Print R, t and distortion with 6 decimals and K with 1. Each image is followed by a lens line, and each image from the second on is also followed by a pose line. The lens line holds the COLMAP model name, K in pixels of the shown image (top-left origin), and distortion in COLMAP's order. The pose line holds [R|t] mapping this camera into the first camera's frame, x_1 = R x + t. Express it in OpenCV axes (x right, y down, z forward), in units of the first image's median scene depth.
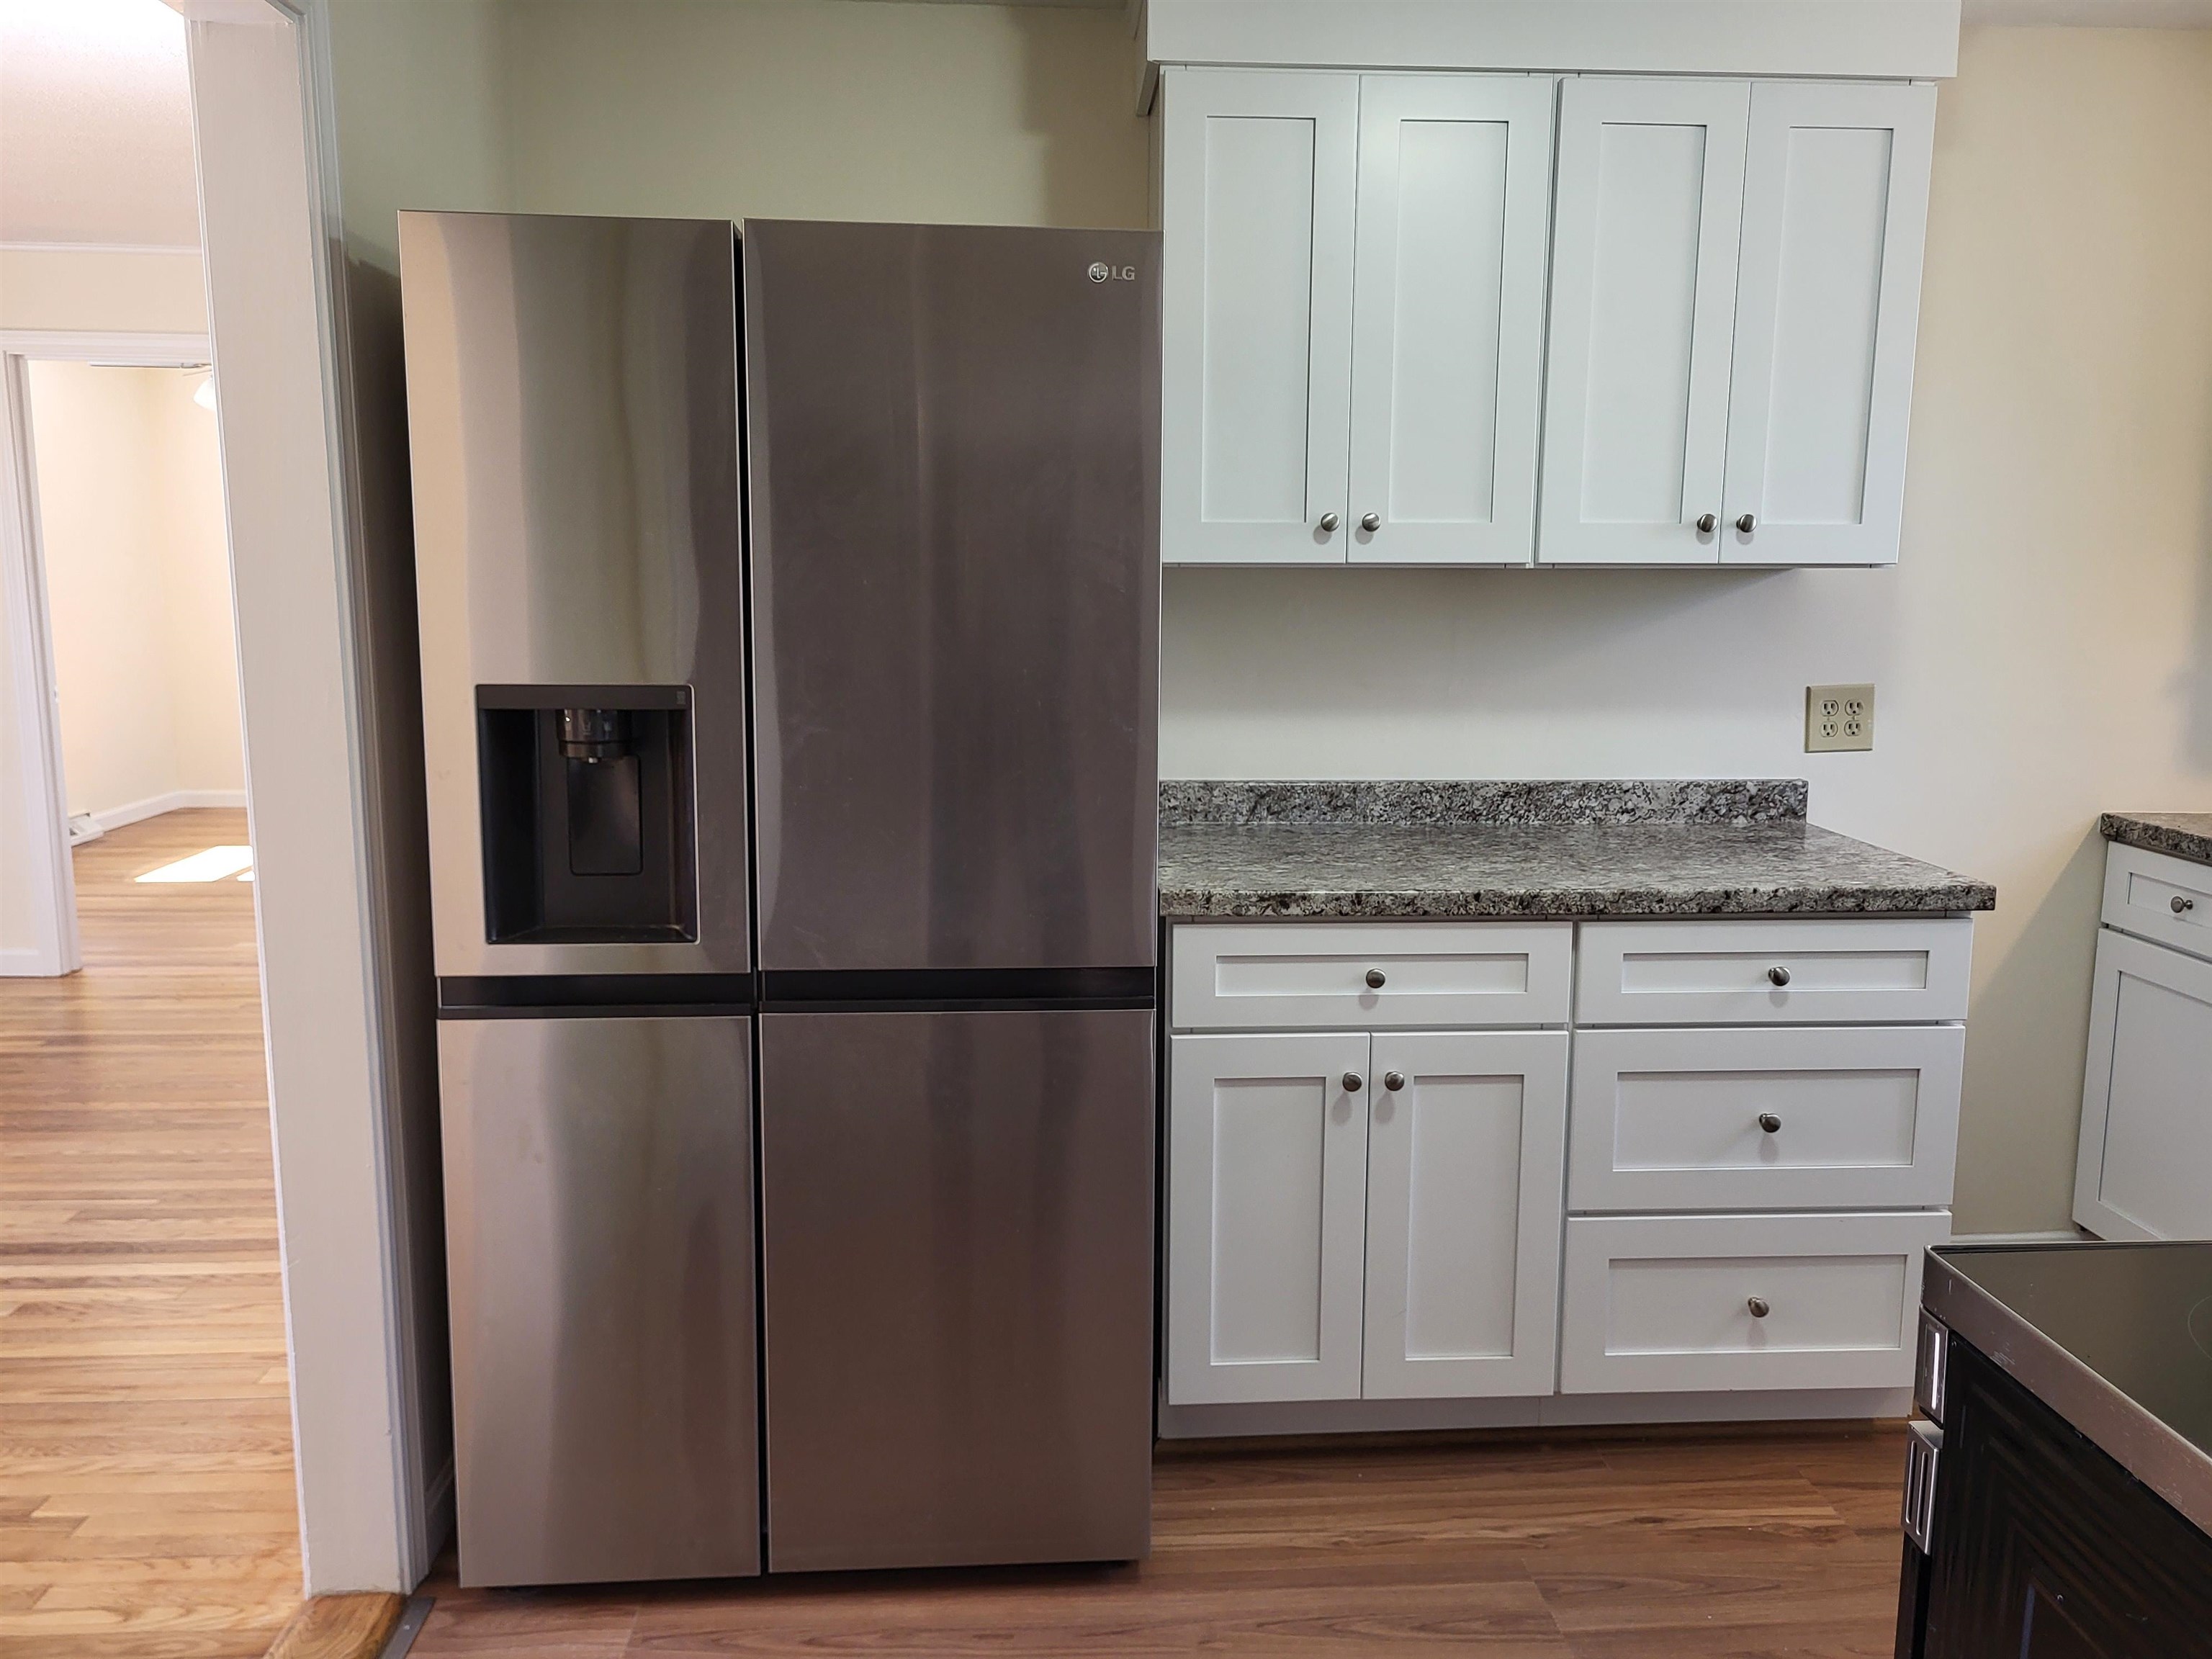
lens RADIAL K [[1699.1, 0, 1103.4], [0, 1699.1, 821.2], [0, 0, 1]] dist [0.044570, -0.034873]
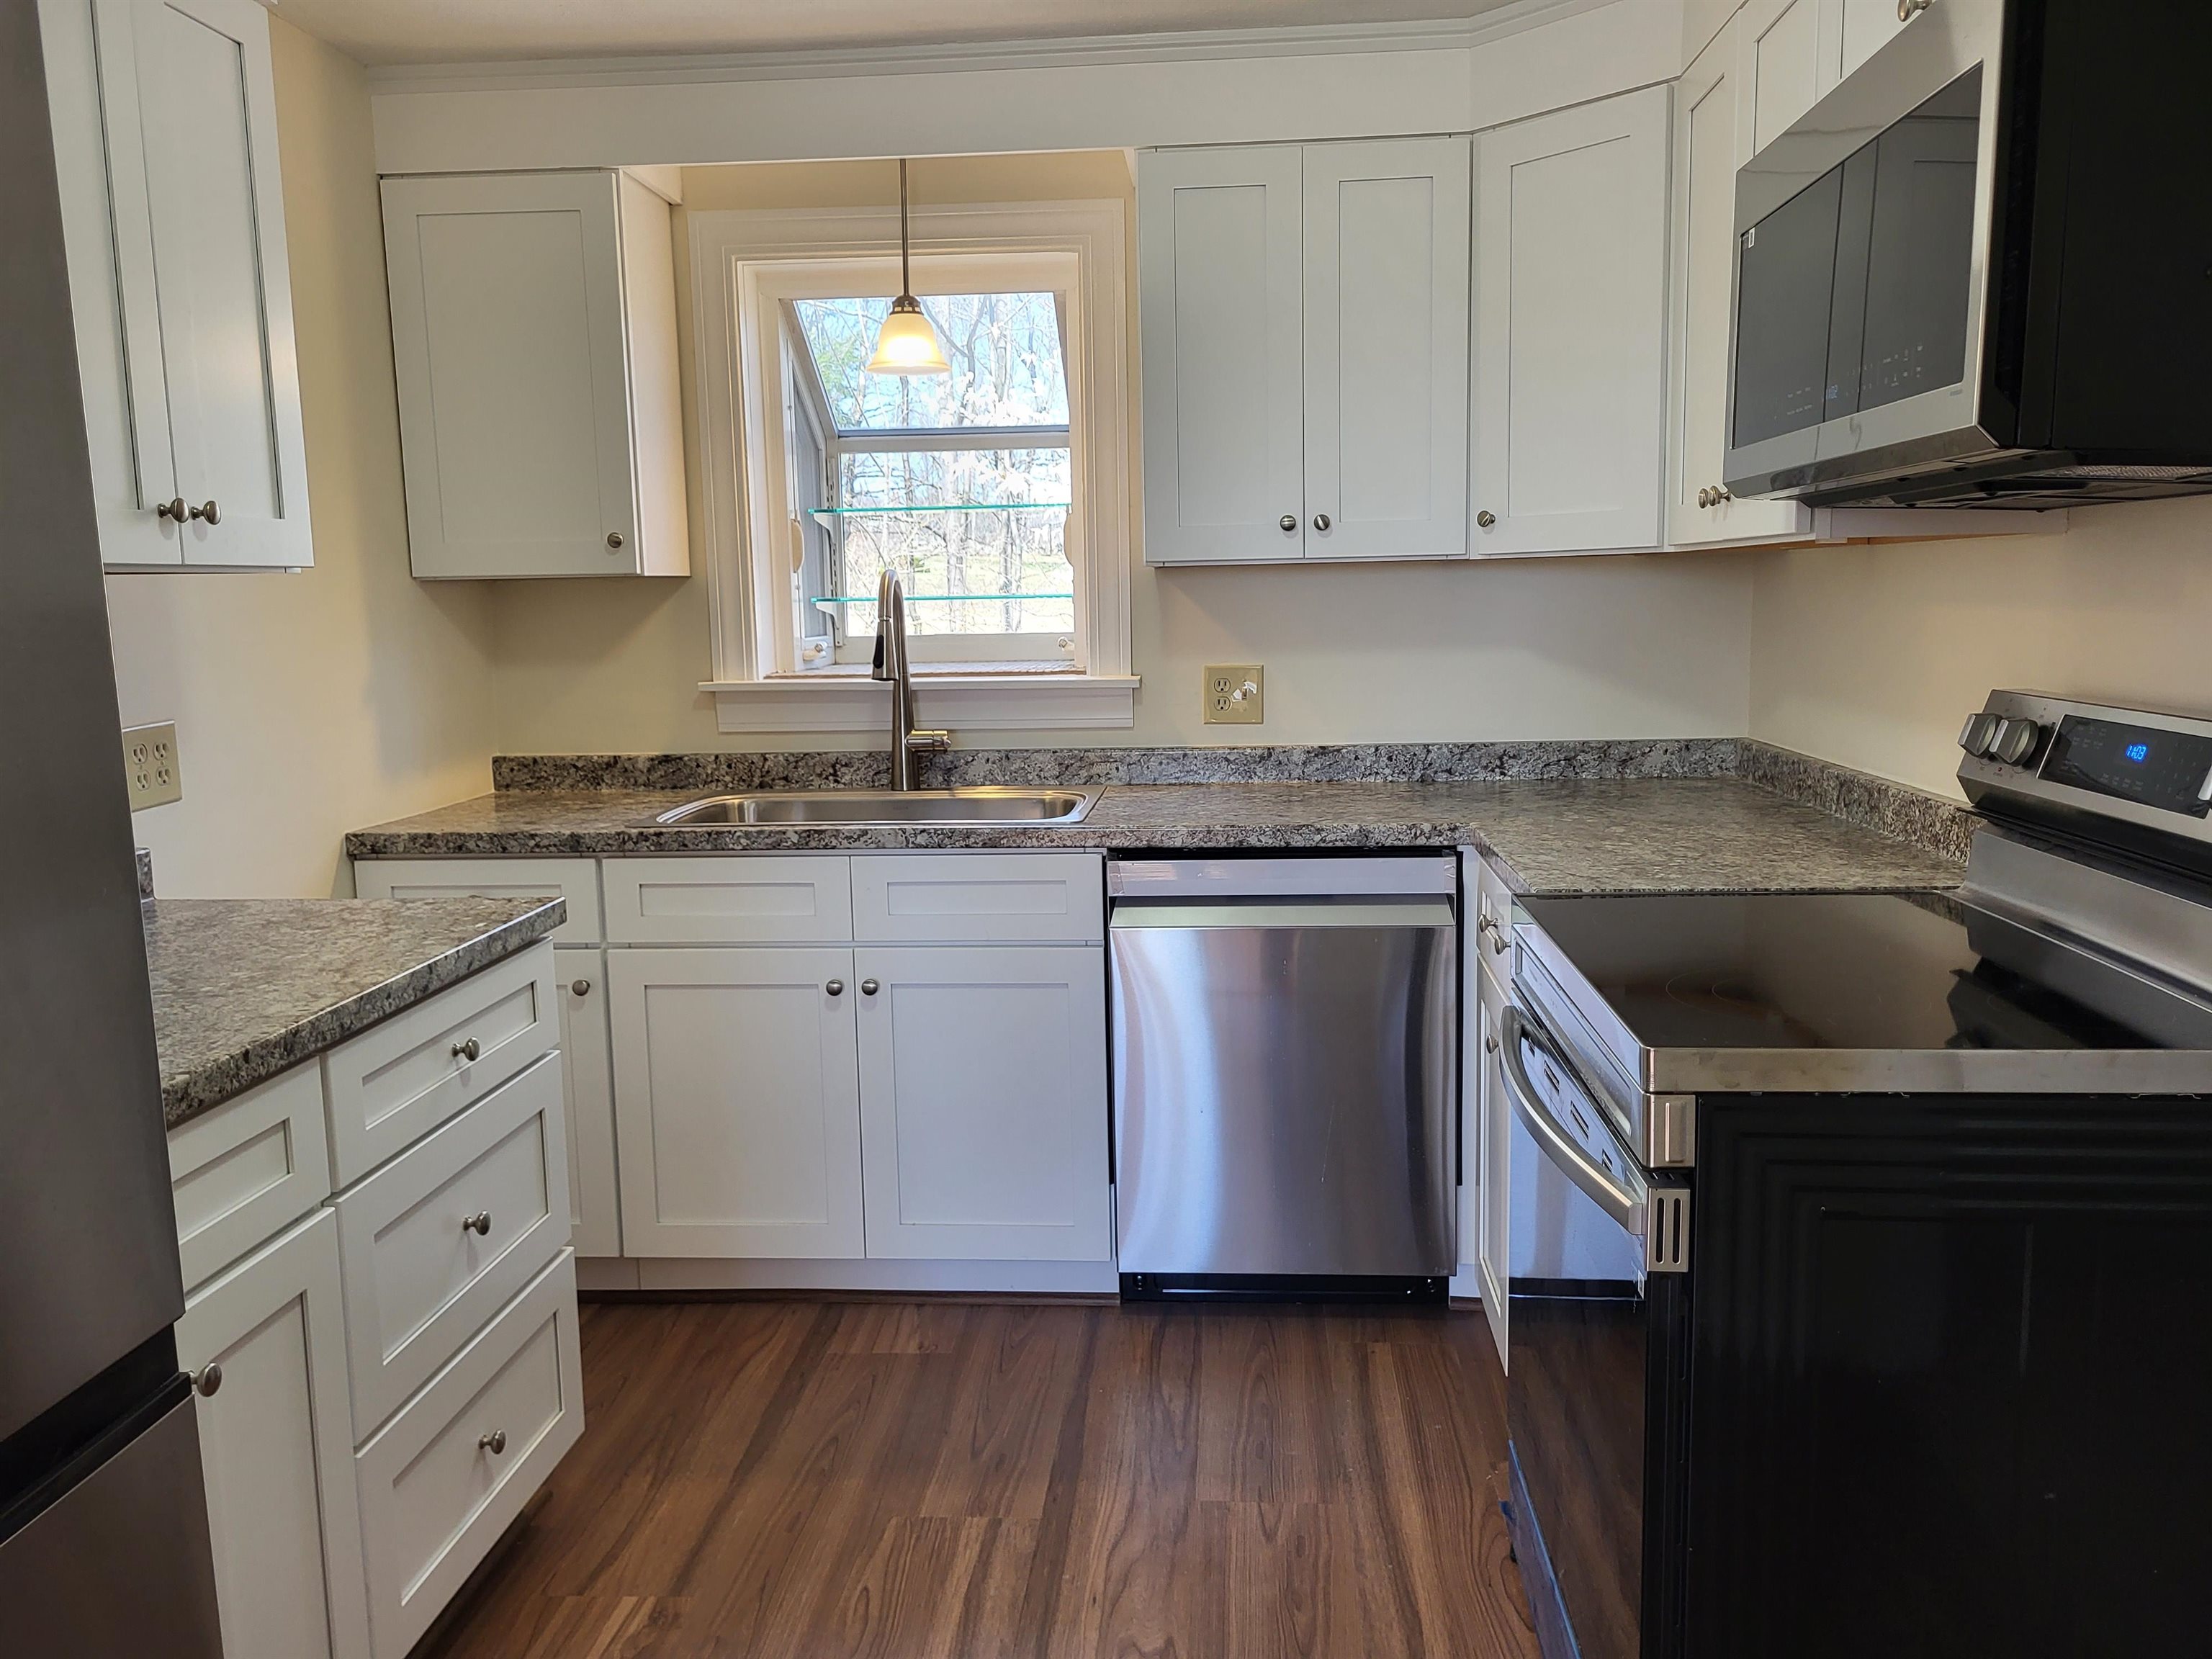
lens RADIAL K [[1699.1, 0, 1105.7], [0, 1699.1, 826.7], [0, 0, 1]] dist [0.044570, -0.034873]
pose [[0.136189, -0.148412, 0.979503, -0.367027], [0.175175, 0.976743, 0.123638, -0.065293], [-0.975072, 0.154747, 0.159020, 0.542625]]
